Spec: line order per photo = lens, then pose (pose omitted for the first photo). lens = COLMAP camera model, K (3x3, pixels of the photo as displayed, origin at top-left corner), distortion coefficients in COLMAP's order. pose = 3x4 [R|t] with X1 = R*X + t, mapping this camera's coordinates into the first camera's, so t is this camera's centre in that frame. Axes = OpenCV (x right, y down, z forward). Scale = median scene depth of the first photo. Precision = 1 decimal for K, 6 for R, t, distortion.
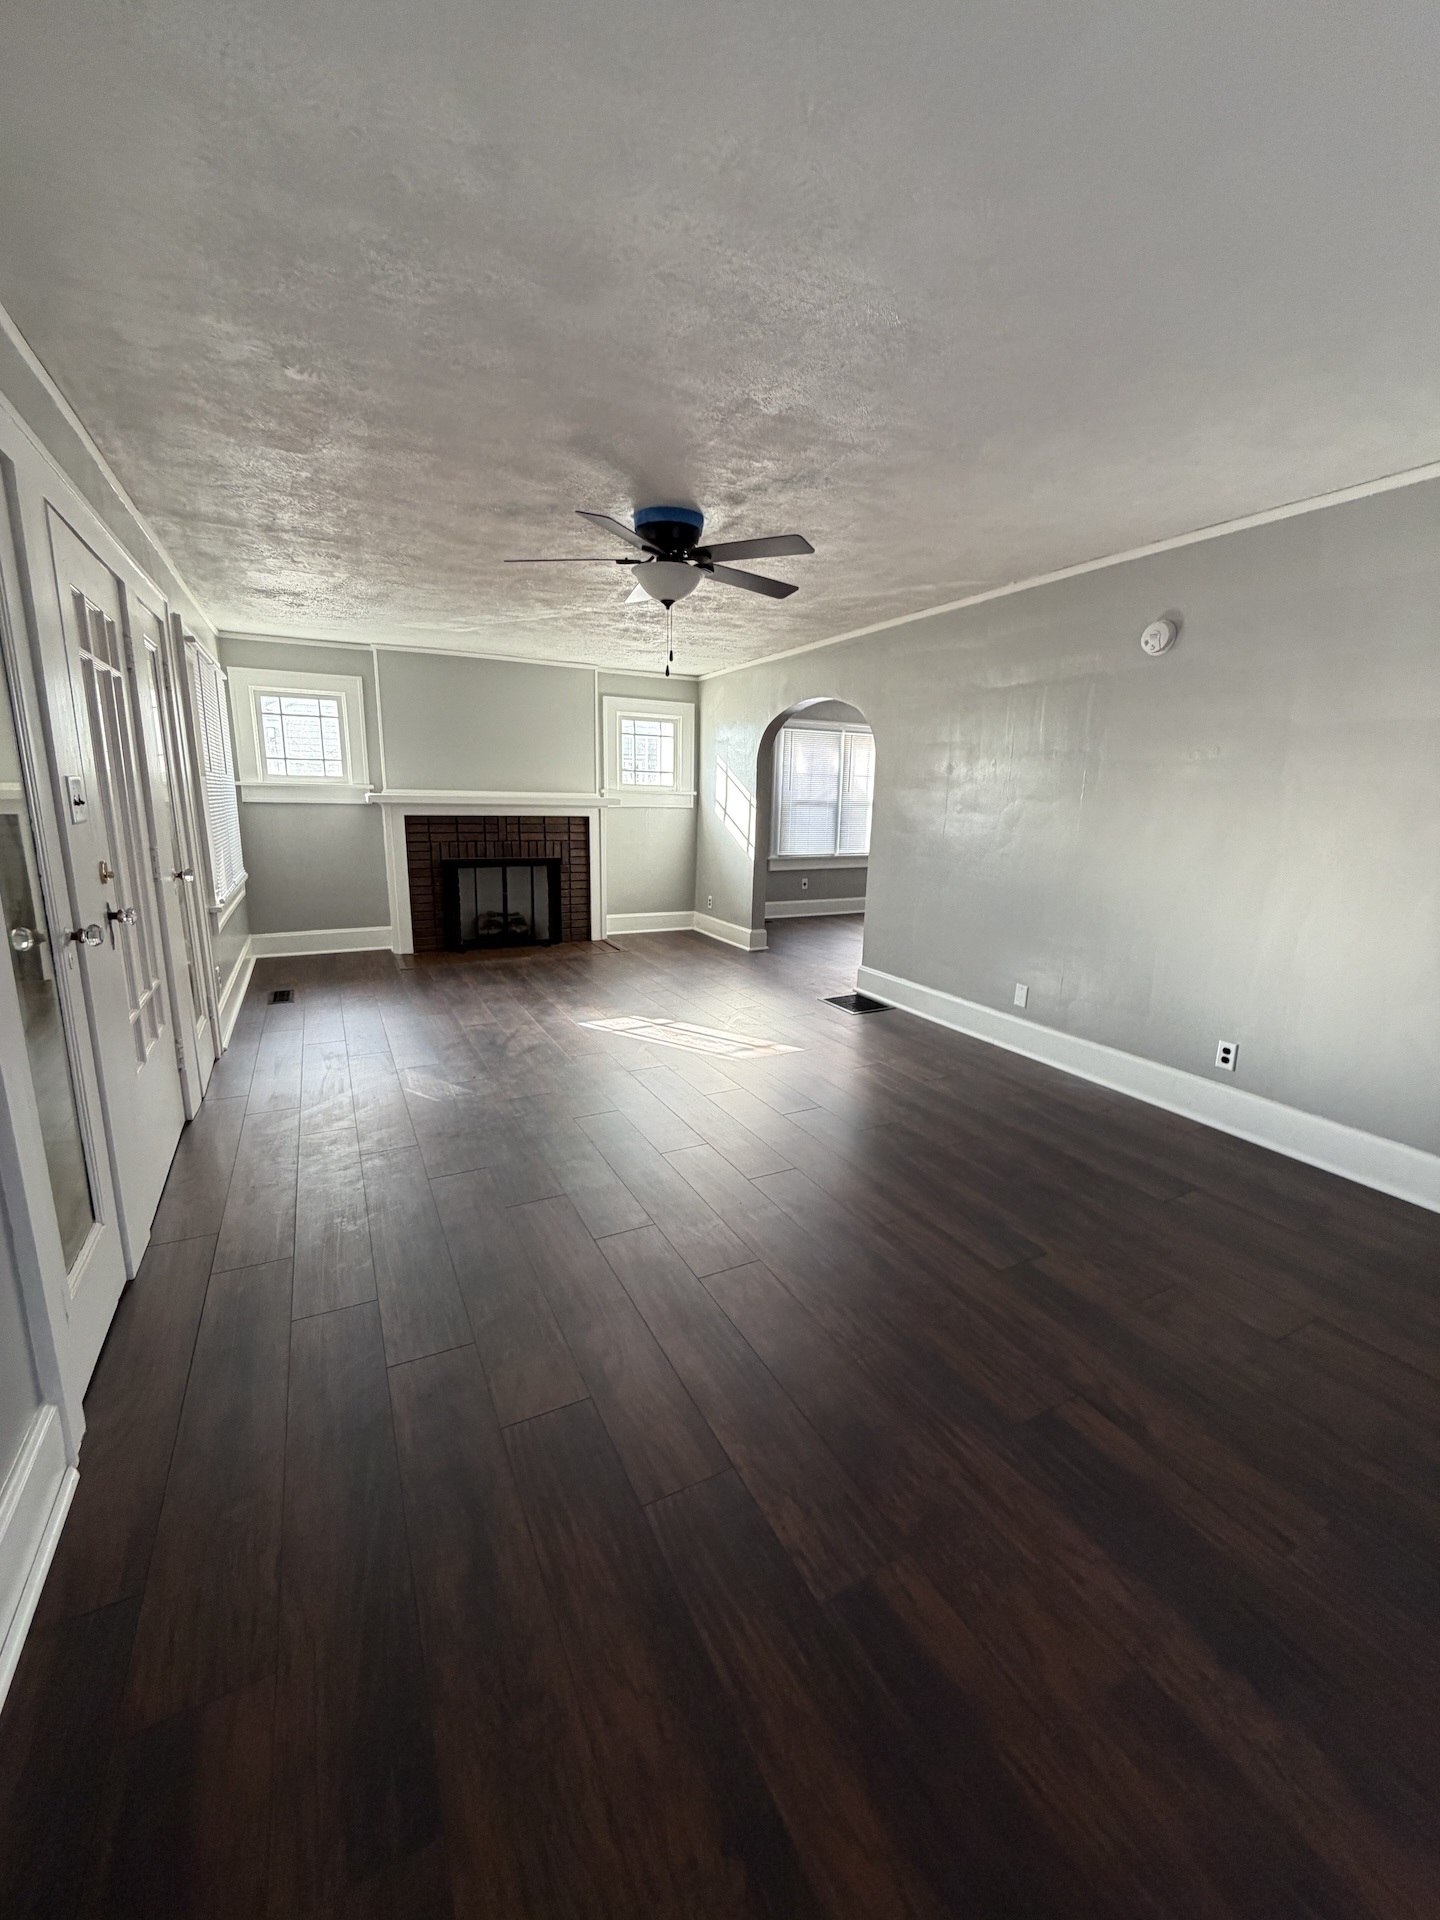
lens RADIAL K [[764.1, 0, 724.9], [0, 764.1, 950.4], [0, 0, 1]] dist [0.000943, 0.000068]
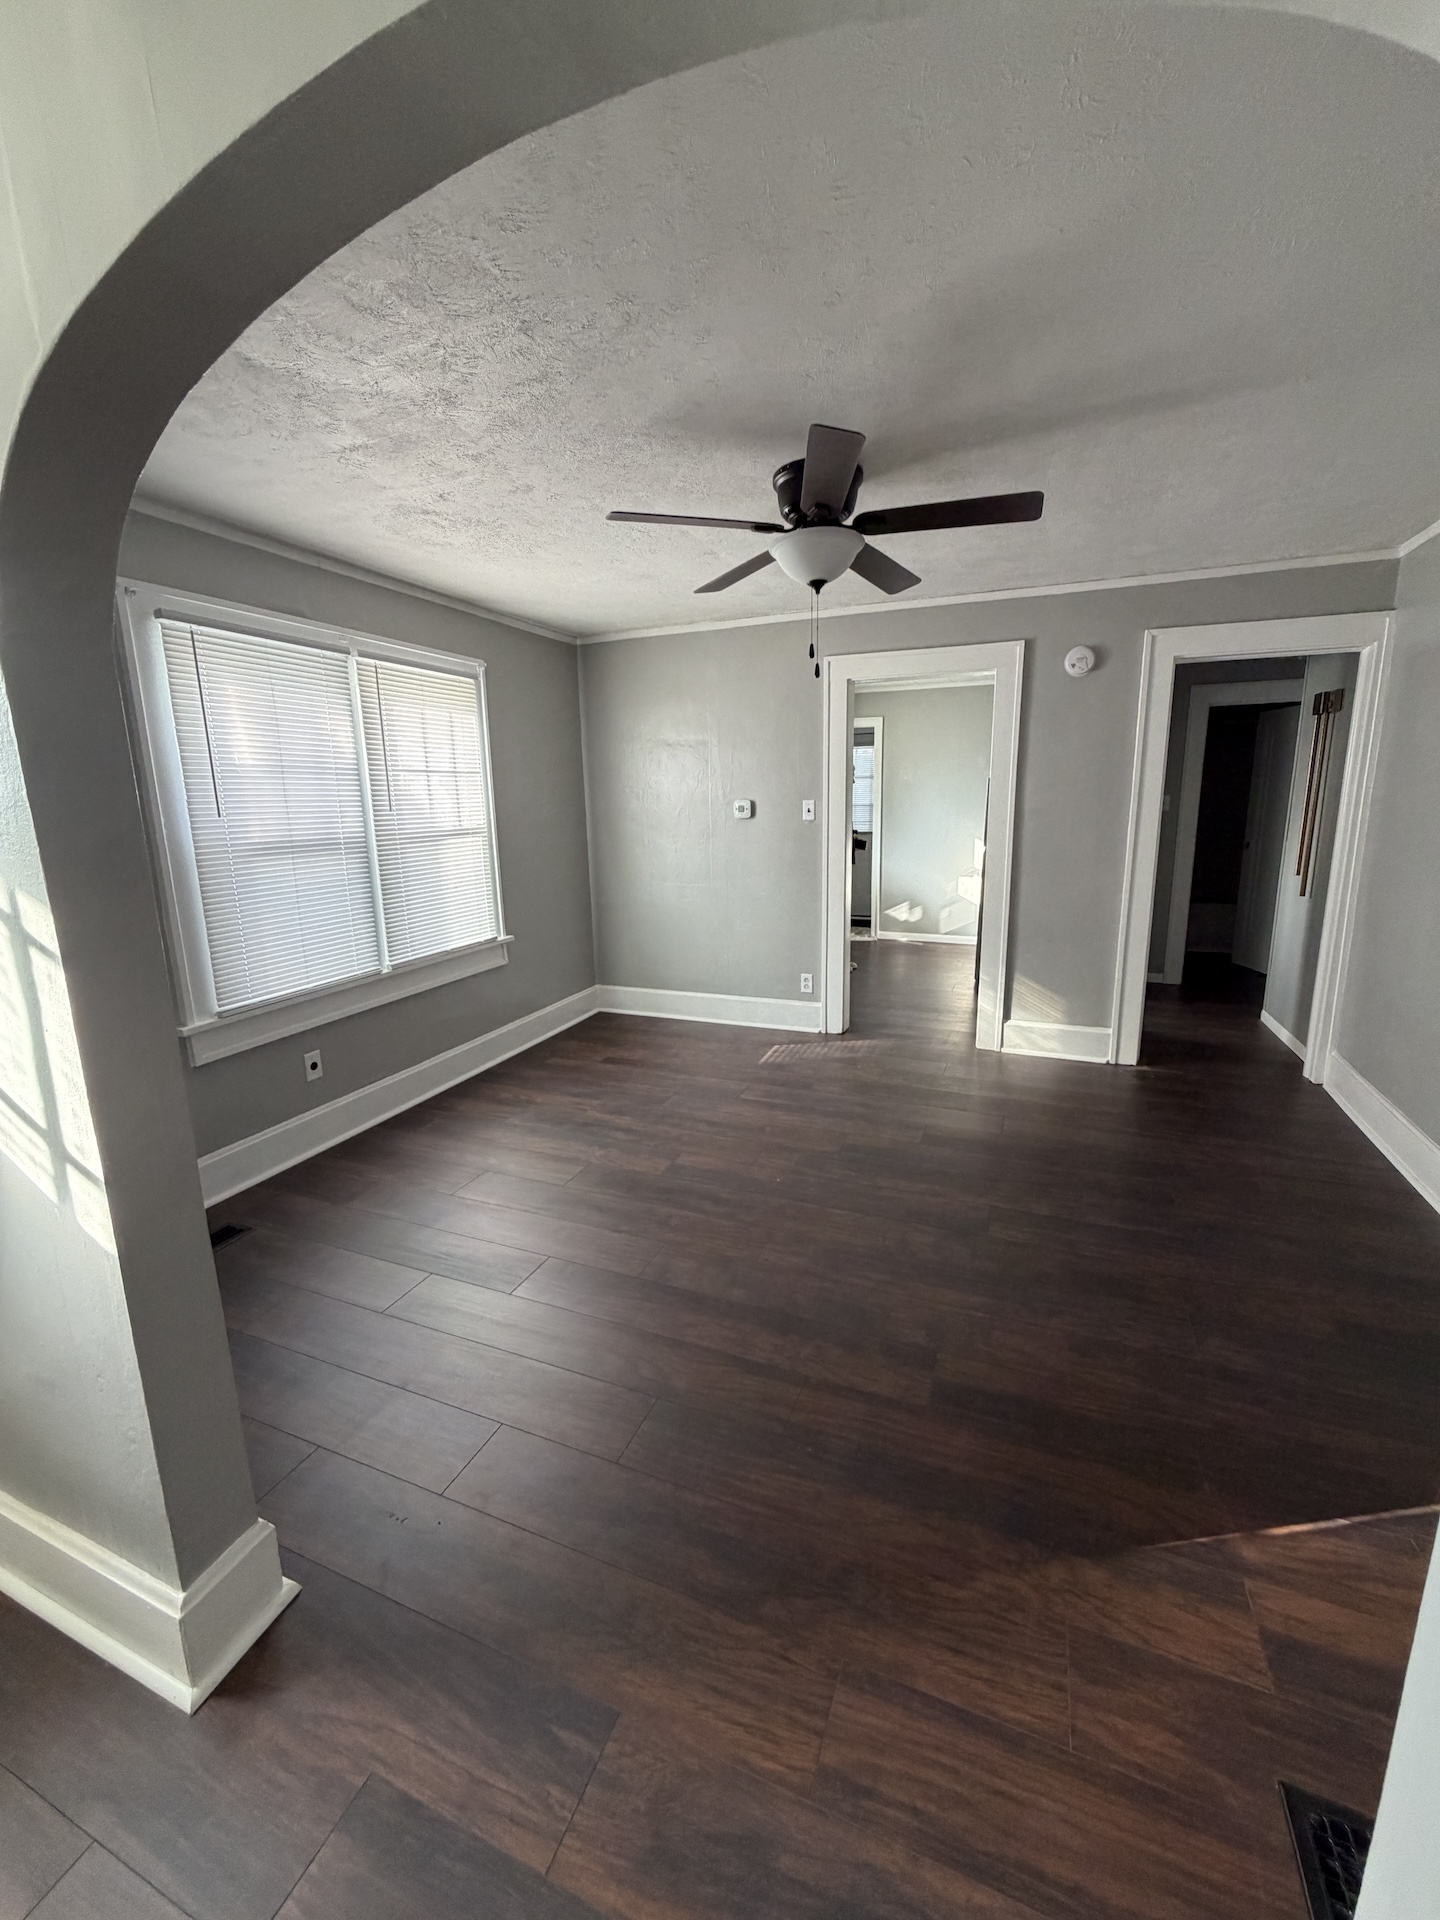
lens RADIAL K [[764.1, 0, 724.9], [0, 764.1, 950.4], [0, 0, 1]] dist [0.000943, 0.000068]
pose [[0.764795, -0.160721, 0.623905, 0.035910], [0.160963, 0.985341, 0.056518, -0.133927], [-0.623842, 0.057201, 0.779454, 0.601283]]
